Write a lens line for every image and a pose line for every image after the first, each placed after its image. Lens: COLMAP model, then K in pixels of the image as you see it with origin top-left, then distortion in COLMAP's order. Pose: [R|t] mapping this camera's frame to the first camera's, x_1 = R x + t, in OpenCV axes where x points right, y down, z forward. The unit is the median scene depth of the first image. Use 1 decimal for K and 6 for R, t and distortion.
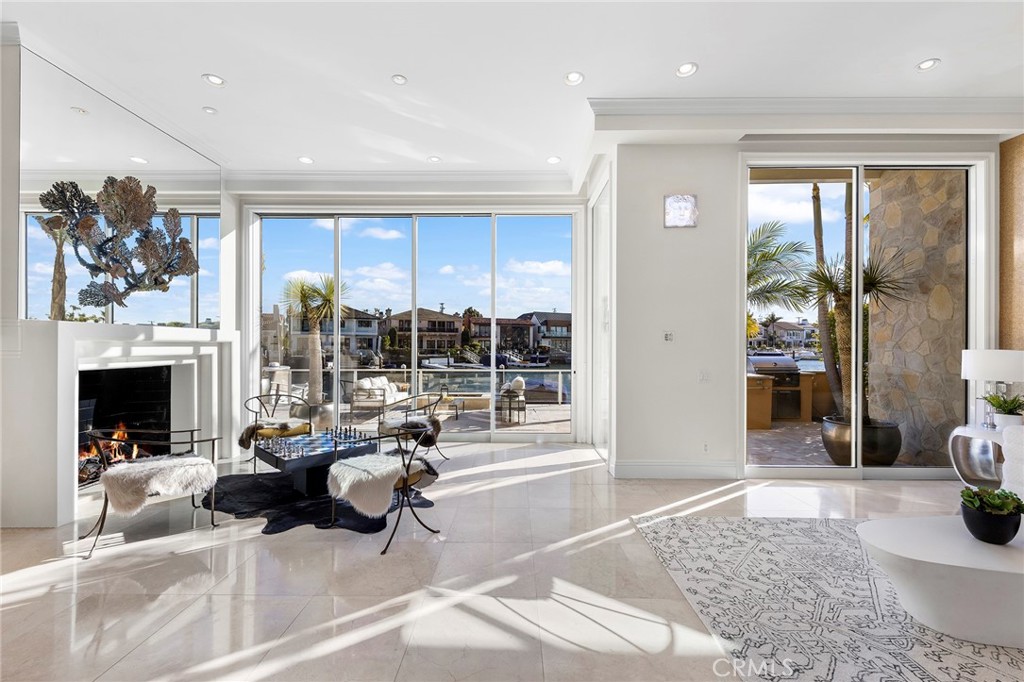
lens RADIAL K [[397.3, 0, 509.0], [0, 397.3, 344.1], [0, 0, 1]] dist [0.003002, -0.002280]
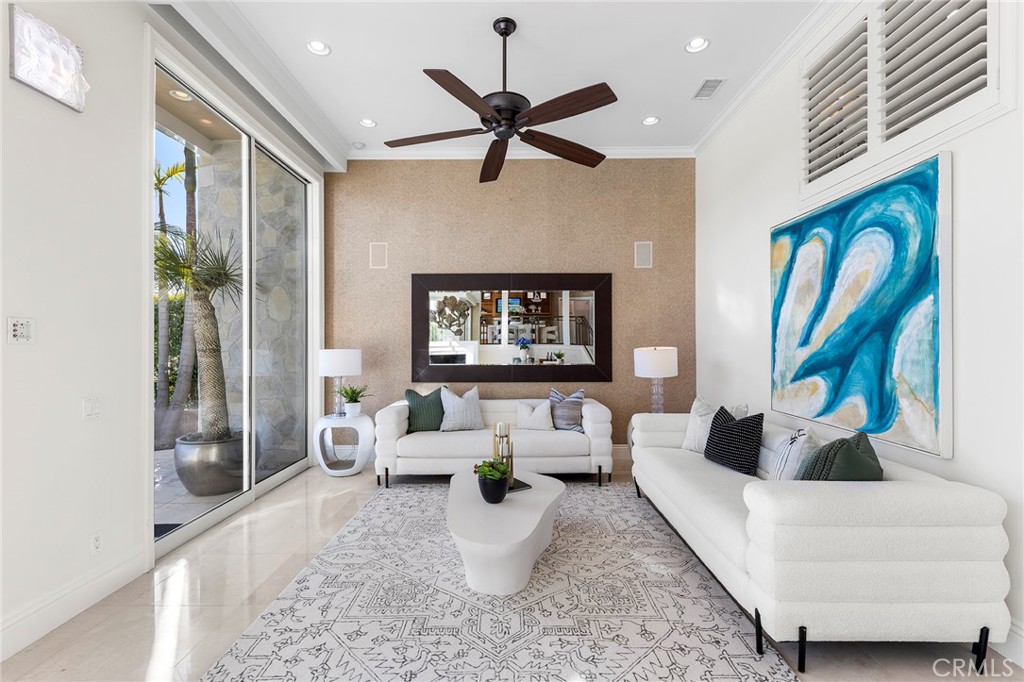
lens RADIAL K [[453.2, 0, 513.5], [0, 453.2, 341.3], [0, 0, 1]] dist [-0.001093, -0.001731]
pose [[-0.021174, 0.007617, 0.999747, -0.102398], [-0.003882, 0.999963, -0.007701, -0.000285], [-0.999768, -0.004044, -0.021144, 0.430883]]
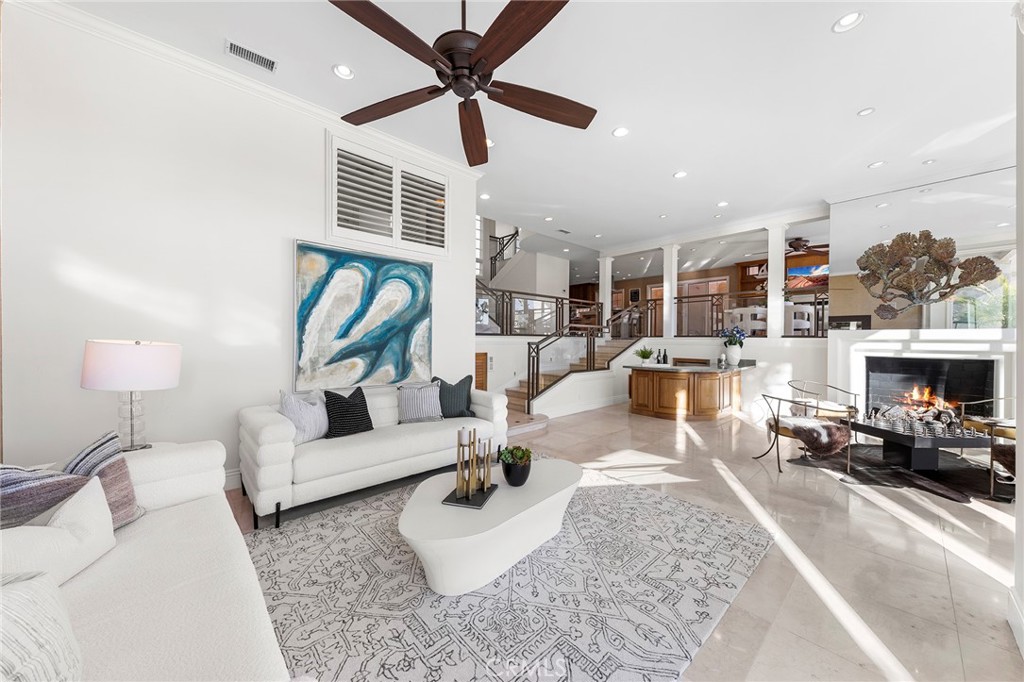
lens RADIAL K [[356.0, 0, 509.2], [0, 356.0, 337.2], [0, 0, 1]] dist [0.003695, -0.001603]
pose [[-0.728626, -0.008266, -0.684862, 0.920211], [-0.002994, 0.999956, -0.008884, 0.003230], [0.684906, -0.004422, -0.728618, 0.831518]]
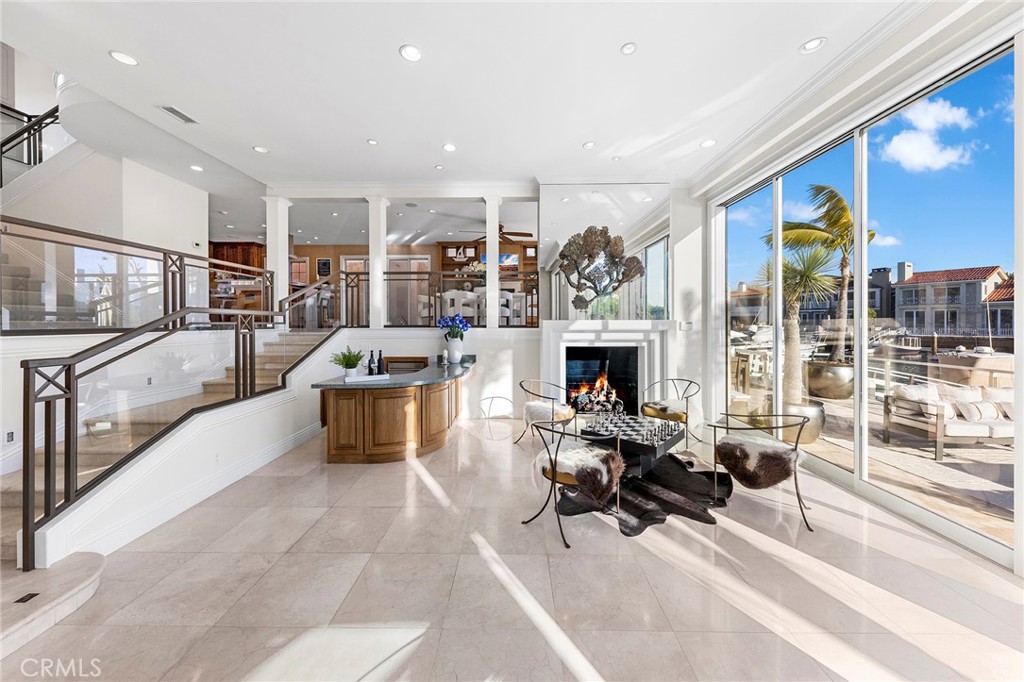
lens RADIAL K [[366.6, 0, 510.7], [0, 366.6, 317.8], [0, 0, 1]] dist [-0.014994, 0.000773]
pose [[0.021443, -0.004022, -0.999762, 0.437334], [0.003632, 0.999986, -0.003945, -0.042034], [0.999763, -0.003547, 0.021458, 0.532361]]
